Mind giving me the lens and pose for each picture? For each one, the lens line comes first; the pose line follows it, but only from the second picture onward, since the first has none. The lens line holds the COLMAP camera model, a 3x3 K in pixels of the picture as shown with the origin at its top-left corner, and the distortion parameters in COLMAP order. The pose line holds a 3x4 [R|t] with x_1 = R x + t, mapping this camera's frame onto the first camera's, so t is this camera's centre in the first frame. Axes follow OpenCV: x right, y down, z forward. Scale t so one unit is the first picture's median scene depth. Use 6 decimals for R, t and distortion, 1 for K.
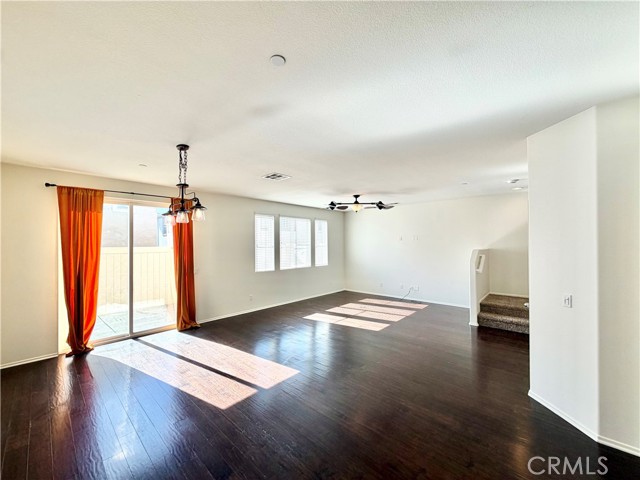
lens RADIAL K [[255.1, 0, 319.1], [0, 255.1, 240.1], [0, 0, 1]] dist [-0.002943, 0.000687]
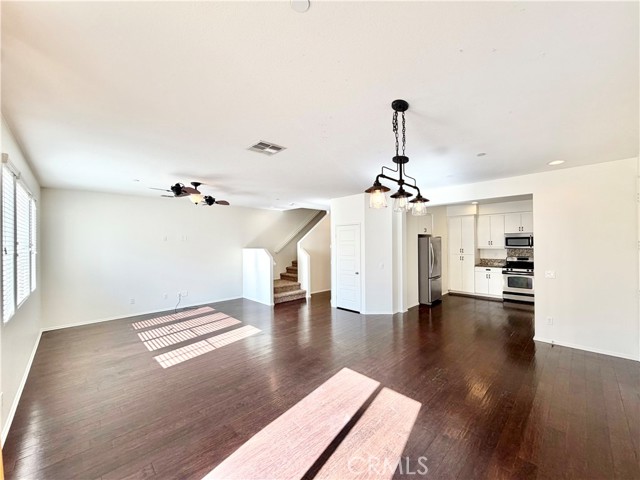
lens RADIAL K [[255.1, 0, 319.4], [0, 255.1, 244.2], [0, 0, 1]] dist [-0.002943, 0.000687]
pose [[0.065685, -0.001820, 0.997839, -0.559778], [-0.003917, 0.999990, 0.002082, 0.009163], [-0.997833, -0.004045, 0.065678, 0.528688]]
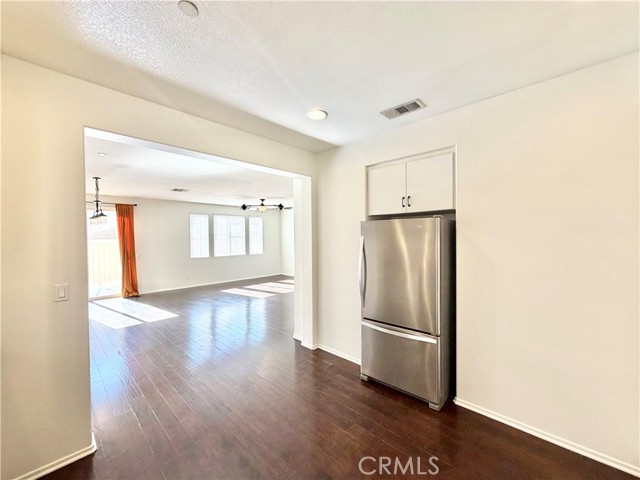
lens RADIAL K [[255.1, 0, 321.2], [0, 255.1, 245.8], [0, 0, 1]] dist [-0.002943, 0.000687]
pose [[0.999773, -0.002447, -0.021178, 0.439533], [0.003521, 0.998703, 0.050795, -0.002394], [0.021026, -0.050858, 0.998485, -0.289675]]
